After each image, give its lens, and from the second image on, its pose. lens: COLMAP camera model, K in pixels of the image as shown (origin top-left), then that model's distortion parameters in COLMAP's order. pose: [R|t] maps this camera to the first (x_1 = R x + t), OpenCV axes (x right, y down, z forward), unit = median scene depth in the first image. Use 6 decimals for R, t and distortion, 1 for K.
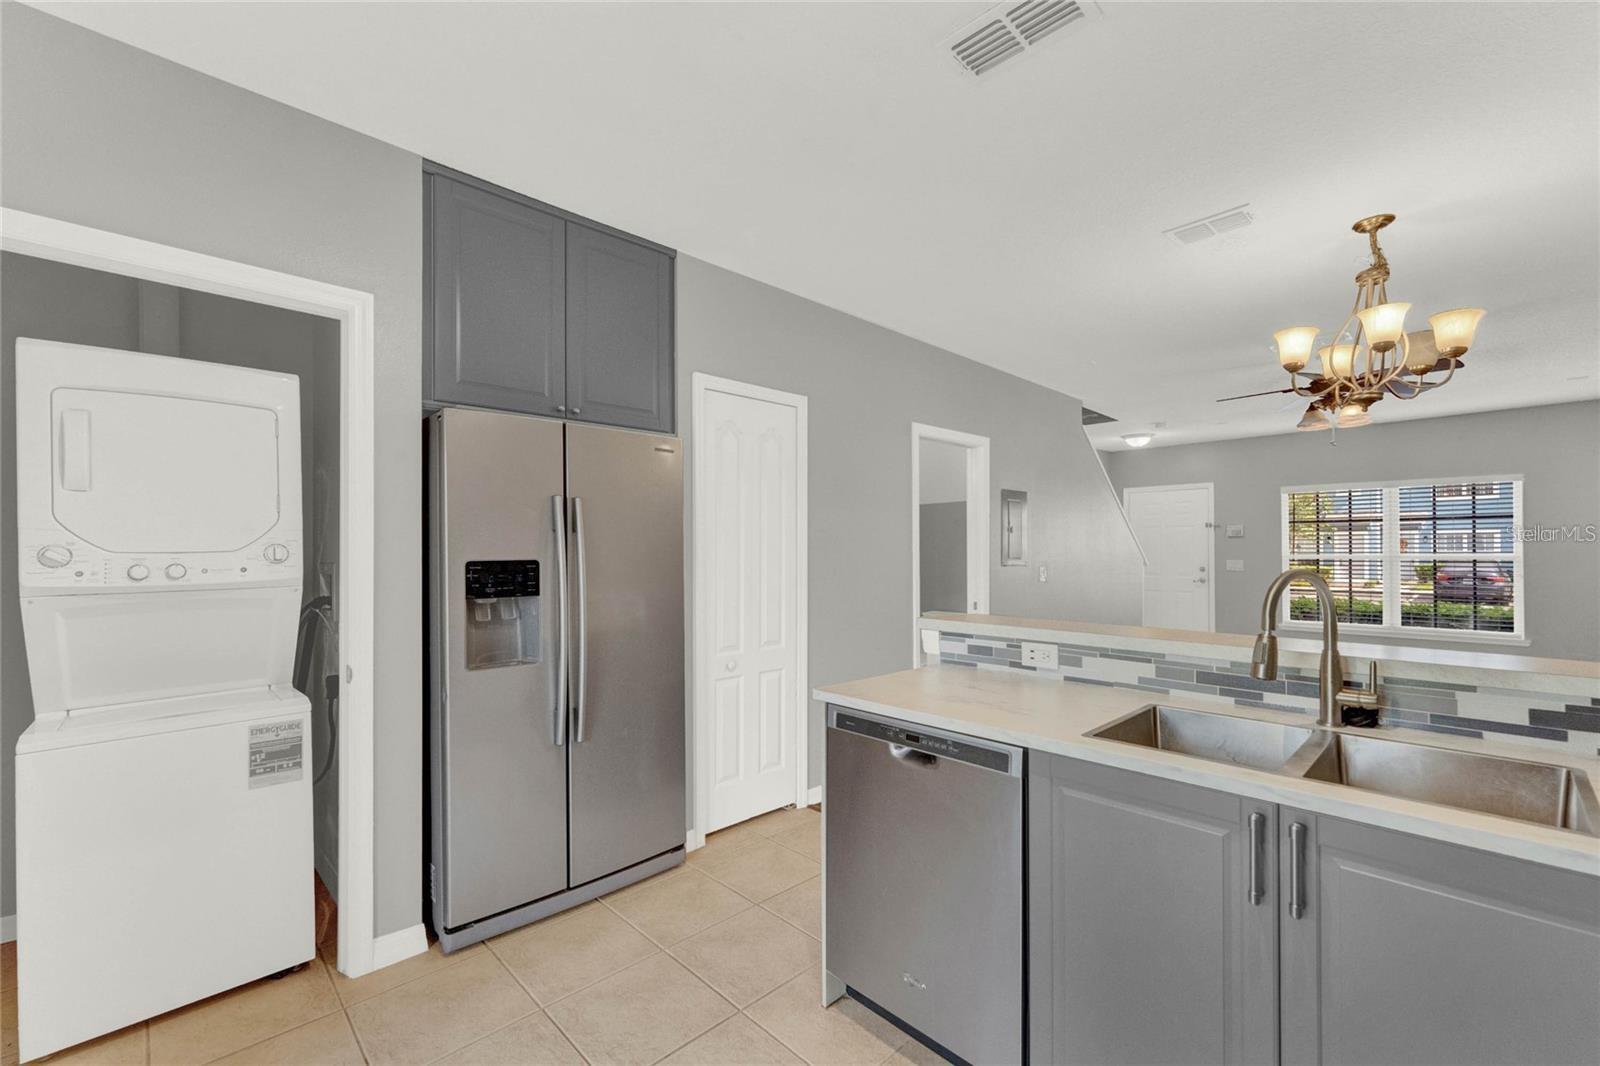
lens RADIAL K [[655.0, 0, 789.1], [0, 655.0, 546.0], [0, 0, 1]] dist [-0.003162, 0.000642]
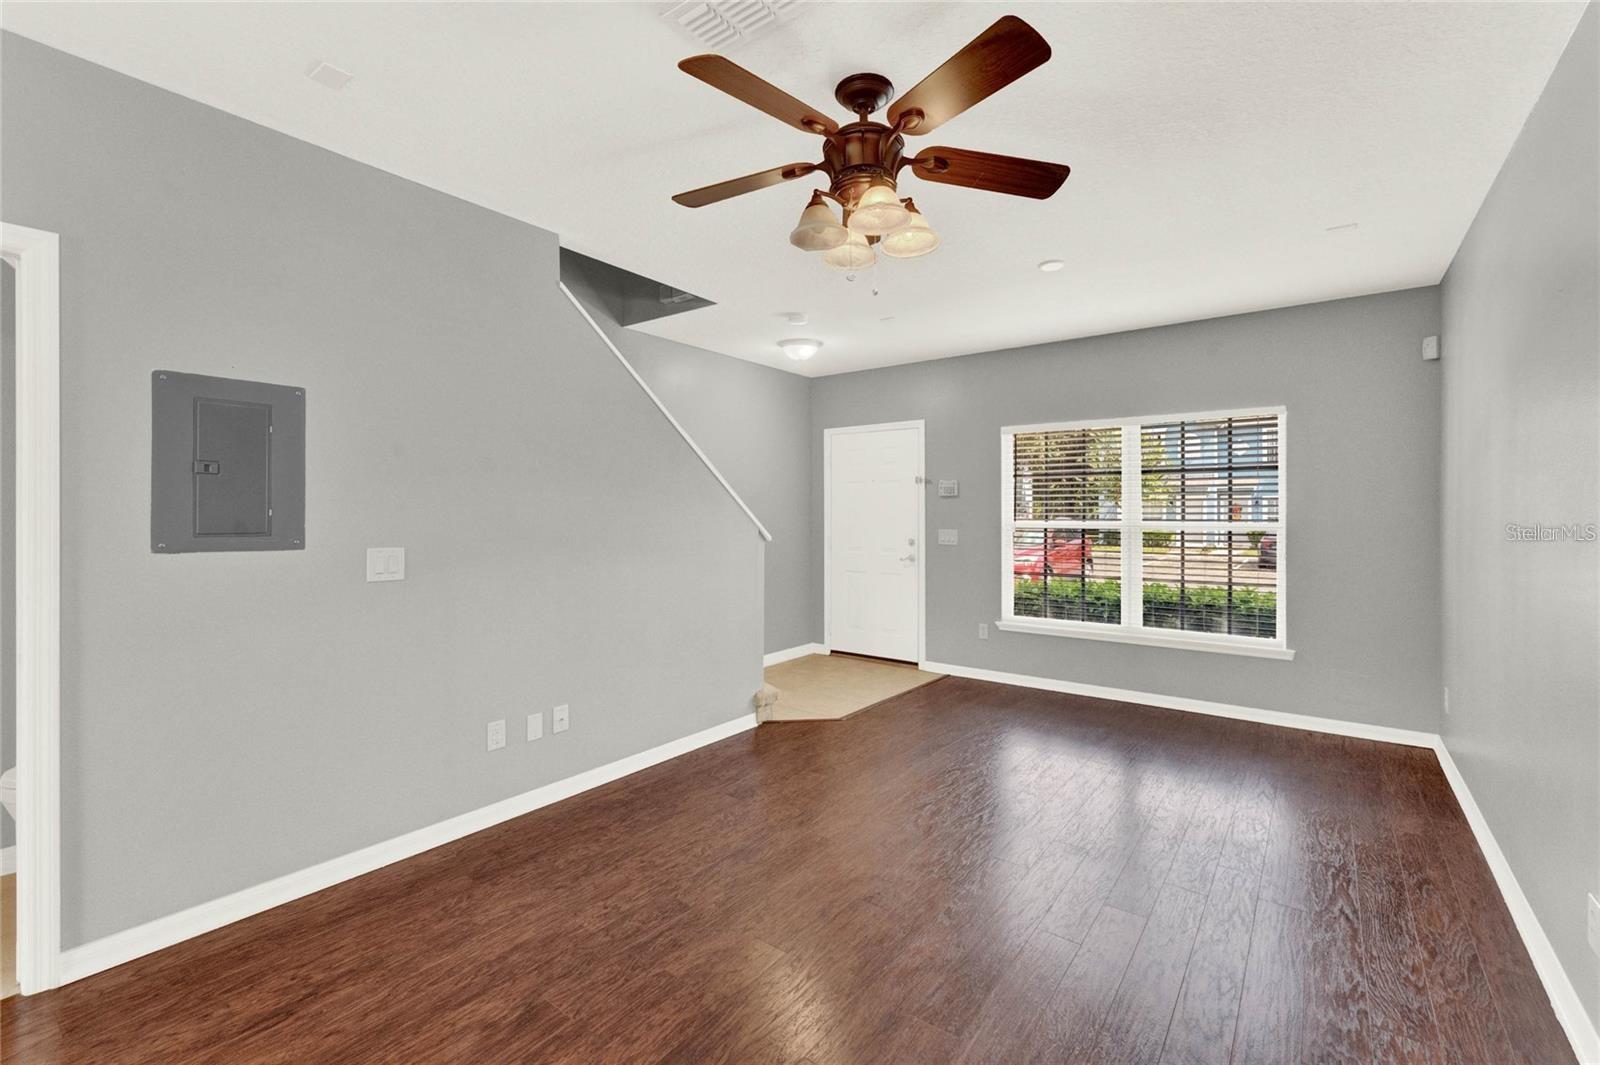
lens RADIAL K [[655.0, 0, 809.1], [0, 655.0, 521.3], [0, 0, 1]] dist [-0.003162, 0.000642]
pose [[0.988775, 0.002903, 0.149383, 0.476683], [-0.004948, 0.999899, 0.013321, 0.003835], [-0.149329, -0.013910, 0.988690, 0.362971]]
